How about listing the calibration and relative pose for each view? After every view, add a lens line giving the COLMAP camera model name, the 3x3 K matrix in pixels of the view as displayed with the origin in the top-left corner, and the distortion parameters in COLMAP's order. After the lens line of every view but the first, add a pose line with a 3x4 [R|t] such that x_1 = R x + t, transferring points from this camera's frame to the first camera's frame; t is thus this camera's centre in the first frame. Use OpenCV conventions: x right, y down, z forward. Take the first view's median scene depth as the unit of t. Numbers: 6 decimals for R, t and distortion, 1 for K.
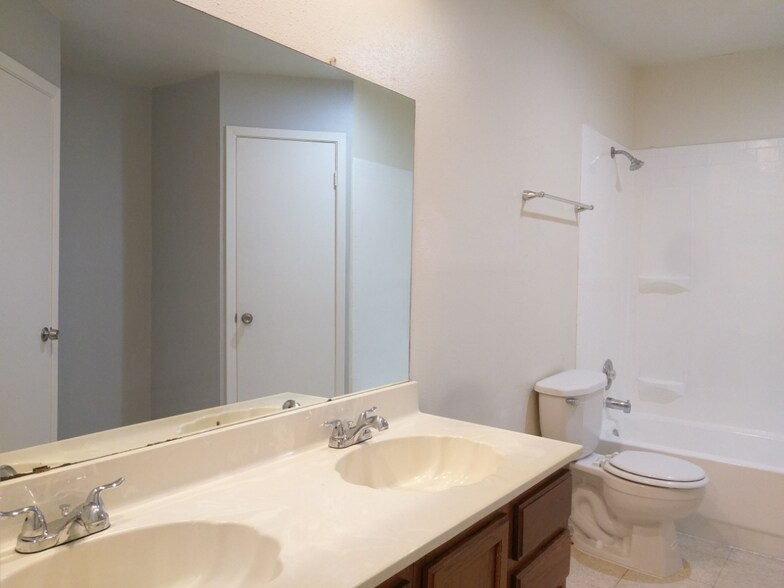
lens RADIAL K [[616.0, 0, 383.9], [0, 616.0, 296.8], [0, 0, 1]] dist [0.032339, -0.059981]
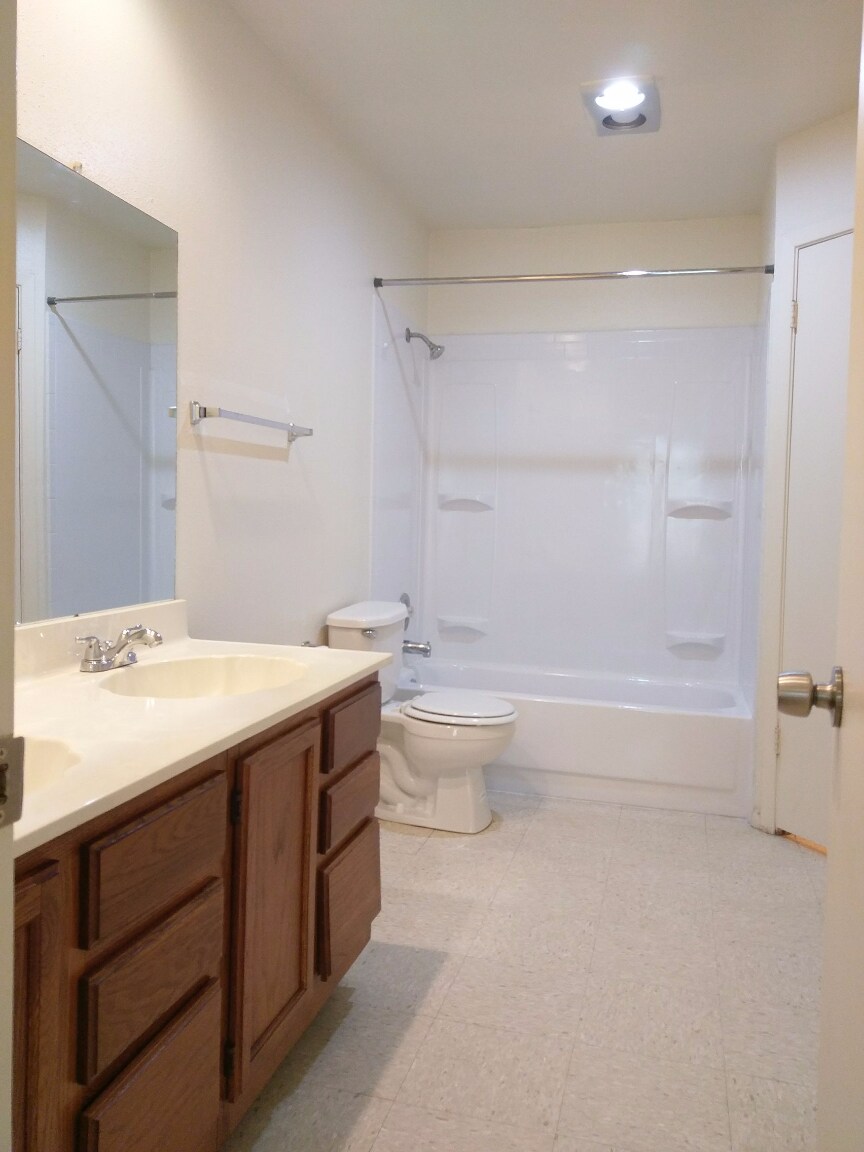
lens RADIAL K [[875.2, 0, 431.4], [0, 875.2, 553.7], [0, 0, 1]] dist [0.100964, -0.275210]
pose [[0.924384, -0.012958, 0.381242, -0.081927], [0.007476, 0.999846, 0.015856, 0.065403], [-0.381389, -0.011807, 0.924339, -0.139785]]
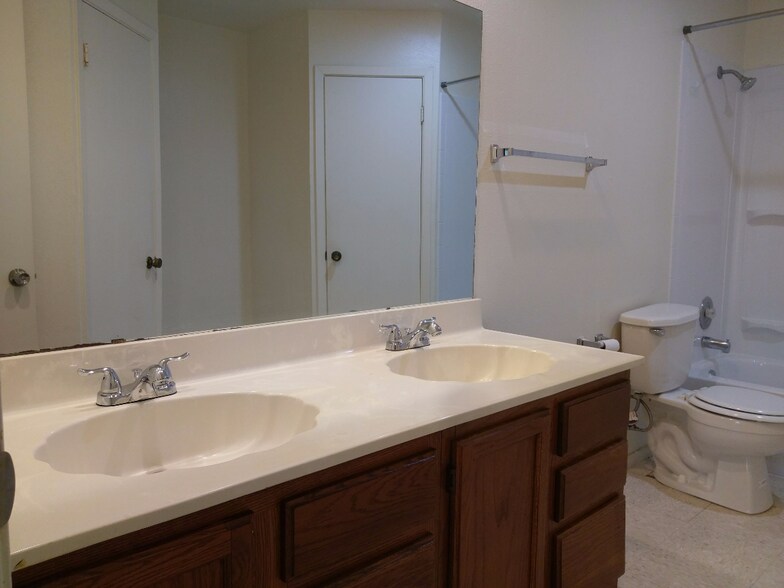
lens RADIAL K [[616.0, 0, 383.9], [0, 616.0, 296.8], [0, 0, 1]] dist [0.032339, -0.059981]
pose [[0.986536, 0.010170, -0.163230, 0.061404], [0.002228, 0.997136, 0.075596, 0.058416], [0.163532, -0.074942, 0.983687, -0.021912]]
